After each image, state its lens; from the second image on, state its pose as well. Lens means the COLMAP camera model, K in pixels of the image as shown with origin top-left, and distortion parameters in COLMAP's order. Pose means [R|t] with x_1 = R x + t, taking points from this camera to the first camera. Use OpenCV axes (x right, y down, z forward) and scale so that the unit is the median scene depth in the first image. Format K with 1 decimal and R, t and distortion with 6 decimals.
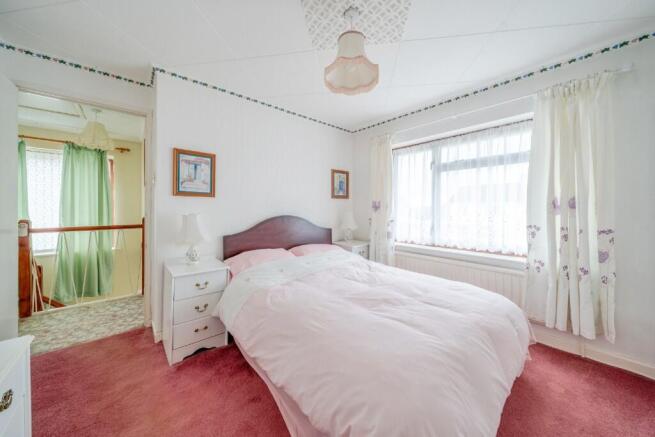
lens RADIAL K [[224.2, 0, 323.0], [0, 224.2, 213.5], [0, 0, 1]] dist [-0.012714, 0.000877]
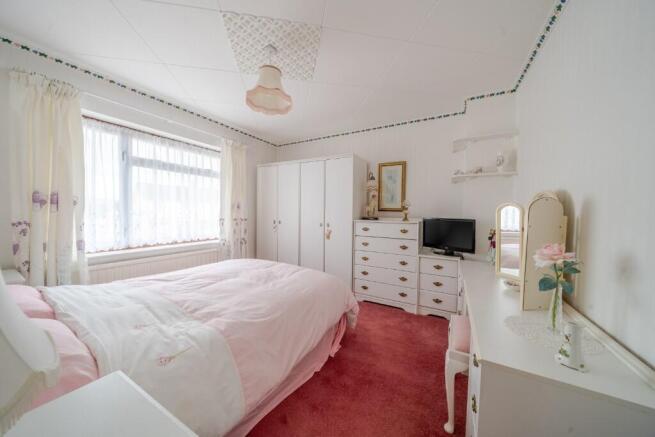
lens RADIAL K [[224.2, 0, 325.2], [0, 224.2, 214.9], [0, 0, 1]] dist [-0.012714, 0.000877]
pose [[-0.325793, -0.020484, 0.945219, -0.678920], [0.000174, 0.999764, 0.021726, -0.006429], [-0.945441, 0.007243, -0.325712, 0.652728]]
